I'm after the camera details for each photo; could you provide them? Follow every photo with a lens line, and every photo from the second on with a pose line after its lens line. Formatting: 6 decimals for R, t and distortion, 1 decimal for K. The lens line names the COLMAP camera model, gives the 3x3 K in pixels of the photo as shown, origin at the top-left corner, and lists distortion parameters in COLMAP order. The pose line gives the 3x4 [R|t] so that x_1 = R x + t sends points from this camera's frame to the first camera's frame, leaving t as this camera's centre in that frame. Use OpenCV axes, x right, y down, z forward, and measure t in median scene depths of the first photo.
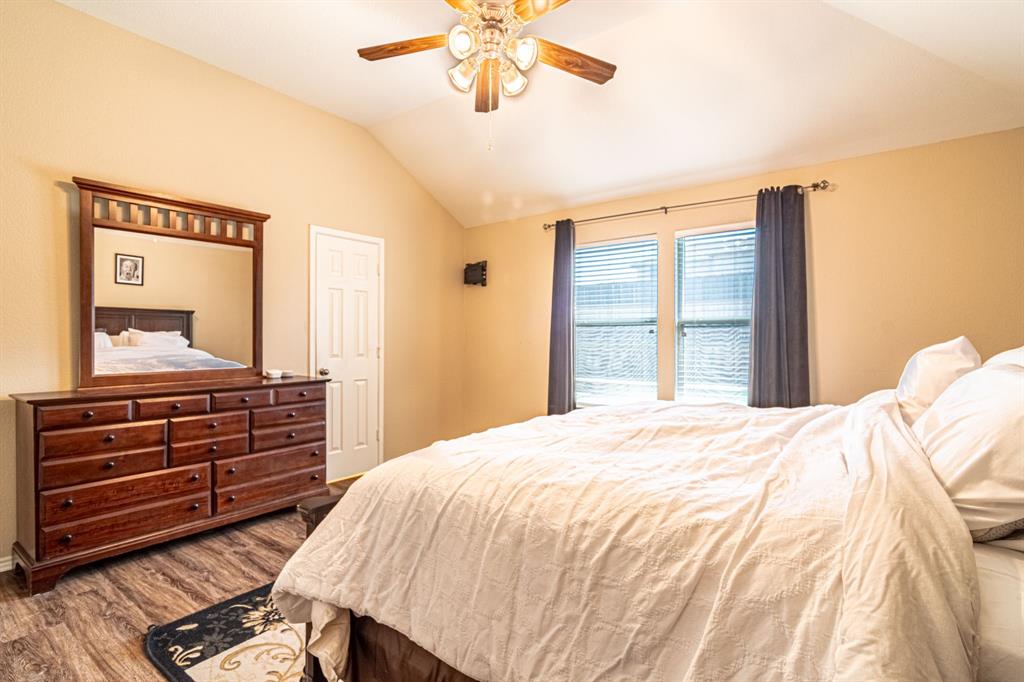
lens RADIAL K [[501.5, 0, 519.8], [0, 501.5, 342.4], [0, 0, 1]] dist [0.001539, 0.000933]
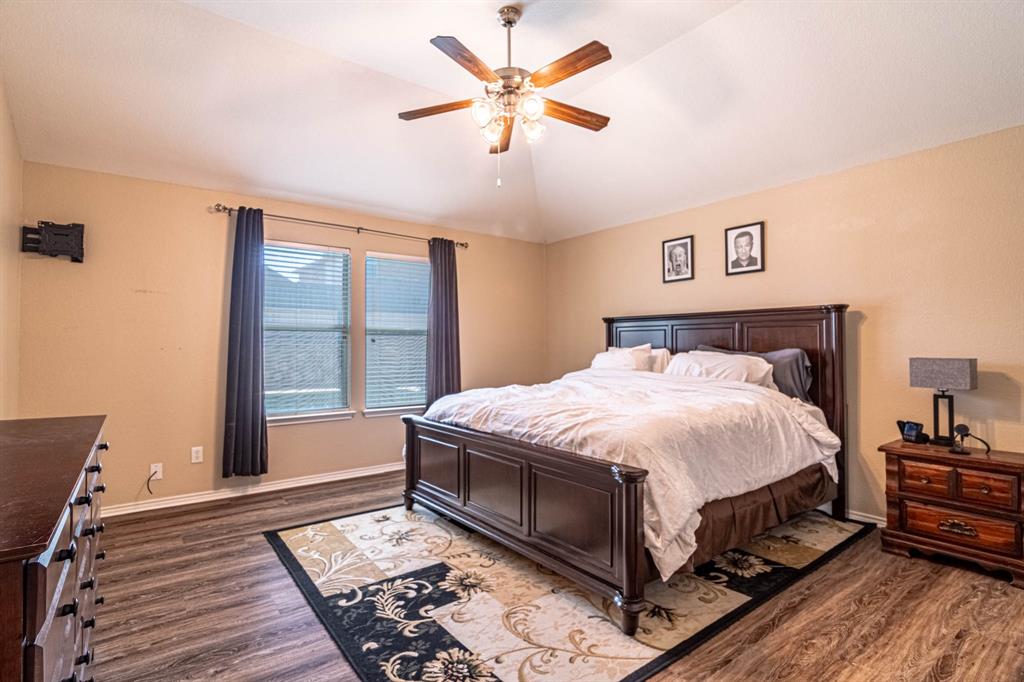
lens RADIAL K [[501.5, 0, 509.1], [0, 501.5, 336.9], [0, 0, 1]] dist [0.001539, 0.000933]
pose [[0.267931, 0.018390, 0.963263, -0.842617], [0.009350, 0.999721, -0.021687, 0.004300], [-0.963393, 0.014817, 0.267684, 0.455129]]
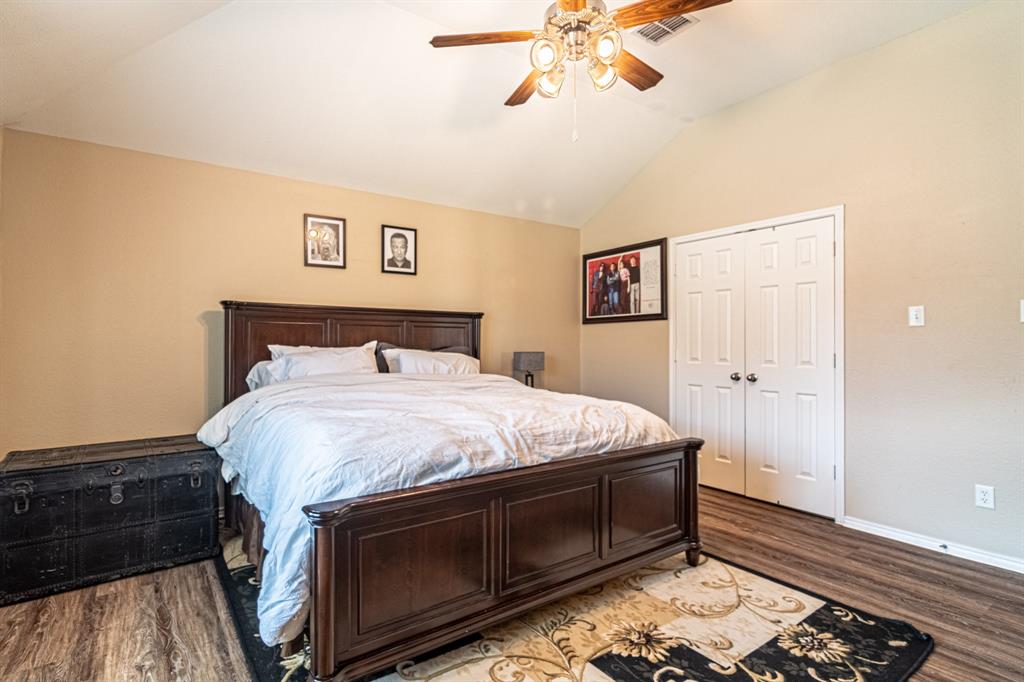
lens RADIAL K [[501.5, 0, 505.1], [0, 501.5, 342.1], [0, 0, 1]] dist [0.001539, 0.000933]
pose [[-0.952187, -0.000525, 0.305516, -0.154953], [0.000541, 0.999994, 0.003403, -0.003882], [-0.305515, 0.003406, -0.952181, 1.346180]]
